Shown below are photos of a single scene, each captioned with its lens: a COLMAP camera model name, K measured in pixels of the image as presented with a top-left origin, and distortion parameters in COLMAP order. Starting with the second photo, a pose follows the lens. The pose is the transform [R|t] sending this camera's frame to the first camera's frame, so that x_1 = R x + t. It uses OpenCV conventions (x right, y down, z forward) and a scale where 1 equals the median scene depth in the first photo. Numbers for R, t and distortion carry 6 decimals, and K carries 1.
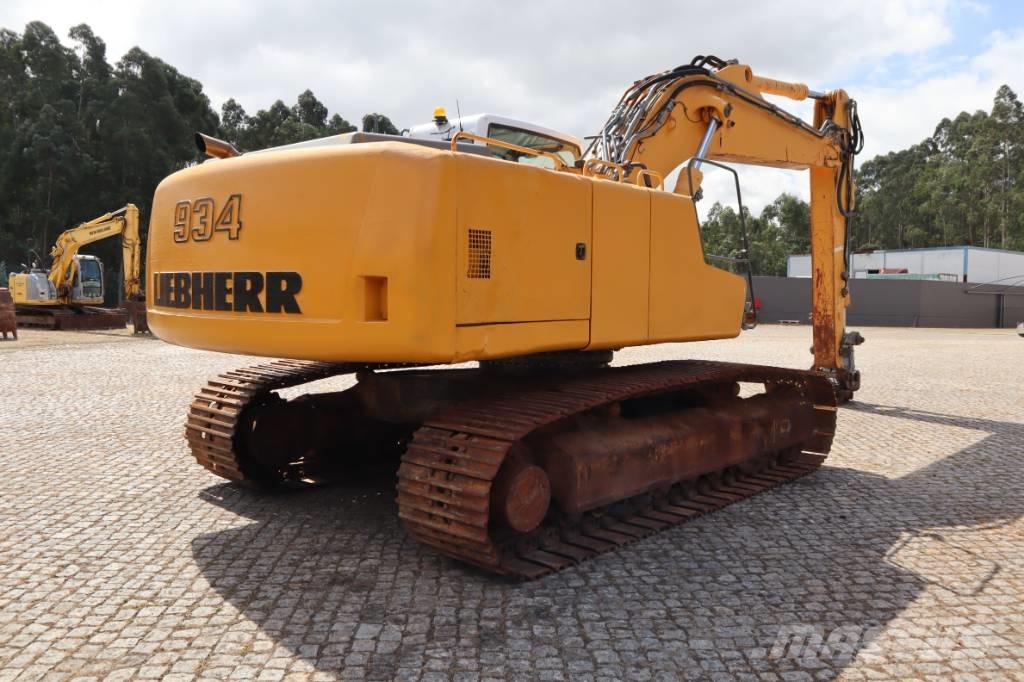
lens RADIAL K [[789.0, 0, 512.0], [0, 789.0, 341.0], [0, 0, 1]] dist [-0.053270, 0.004268]
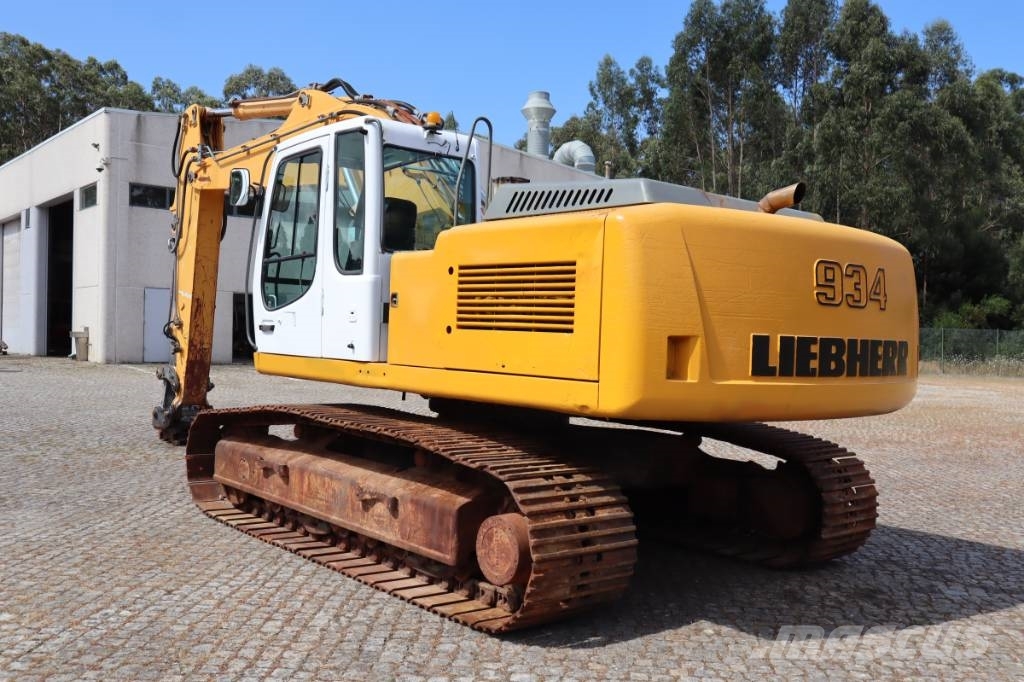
lens RADIAL K [[883.7, 0, 543.9], [0, 883.7, 343.2], [0, 0, 1]] dist [-0.016024, -0.004985]
pose [[0.177570, -0.019557, 0.983914, -1.557354], [0.035606, 0.999276, 0.013437, -0.110660], [-0.983464, 0.032648, 0.178138, 1.180848]]
